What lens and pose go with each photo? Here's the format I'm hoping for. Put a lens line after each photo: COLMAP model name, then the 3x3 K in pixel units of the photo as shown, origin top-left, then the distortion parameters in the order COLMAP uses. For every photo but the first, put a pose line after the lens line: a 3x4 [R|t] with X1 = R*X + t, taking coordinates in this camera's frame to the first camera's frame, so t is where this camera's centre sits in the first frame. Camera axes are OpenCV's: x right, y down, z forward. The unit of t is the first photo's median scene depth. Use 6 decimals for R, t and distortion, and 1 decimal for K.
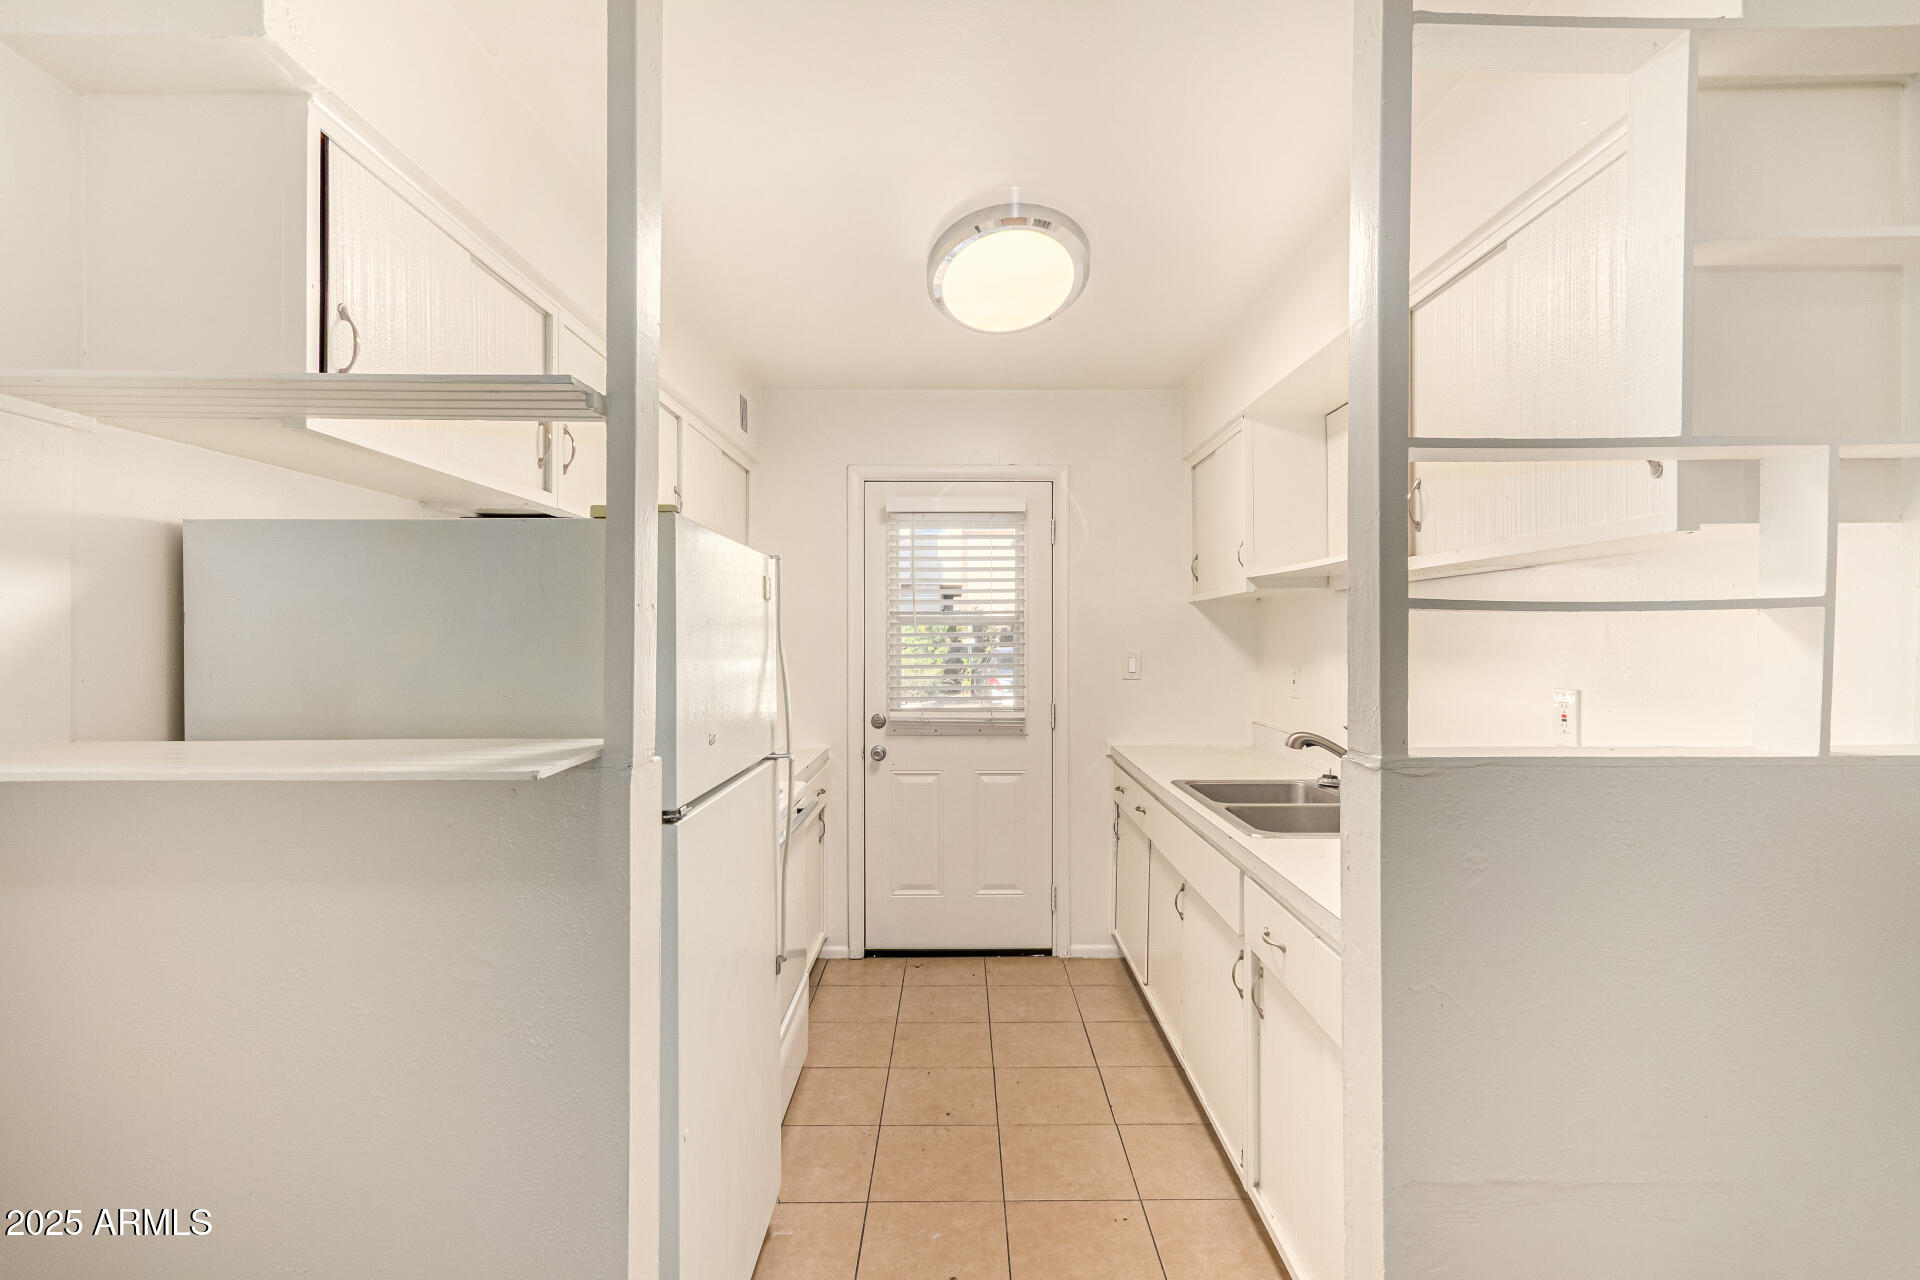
lens RADIAL K [[898.3, 0, 960.0], [0, 898.3, 640.0], [0, 0, 1]] dist [-0.001180, 0.000127]
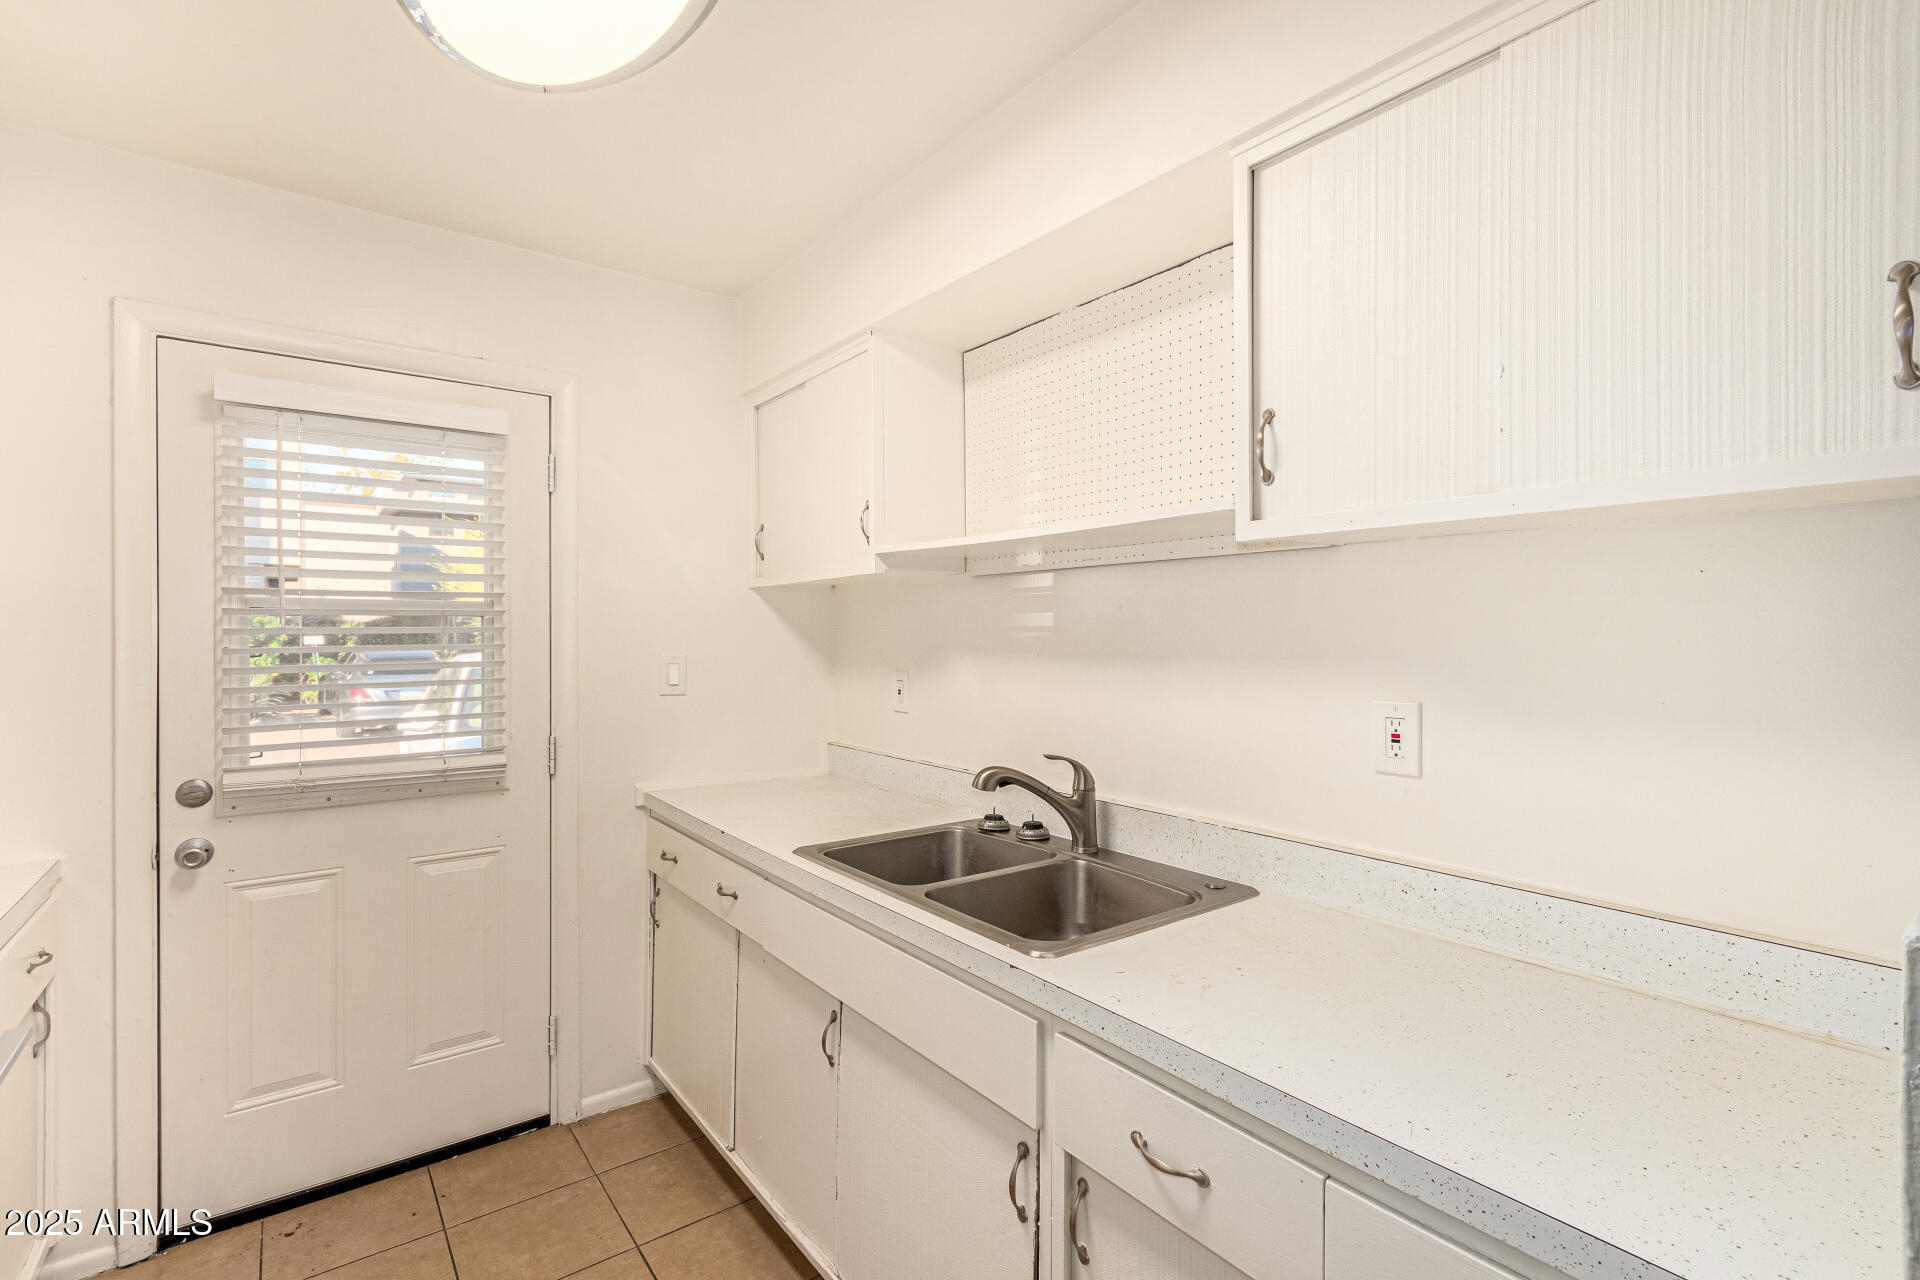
lens RADIAL K [[880.7, 0, 963.5], [0, 880.7, 636.6], [0, 0, 1]] dist [0.015744, -0.006529]
pose [[0.792898, -0.002023, 0.609351, -0.050680], [0.002115, 0.999998, 0.000568, -0.001745], [-0.609351, 0.000838, 0.792900, 0.312088]]
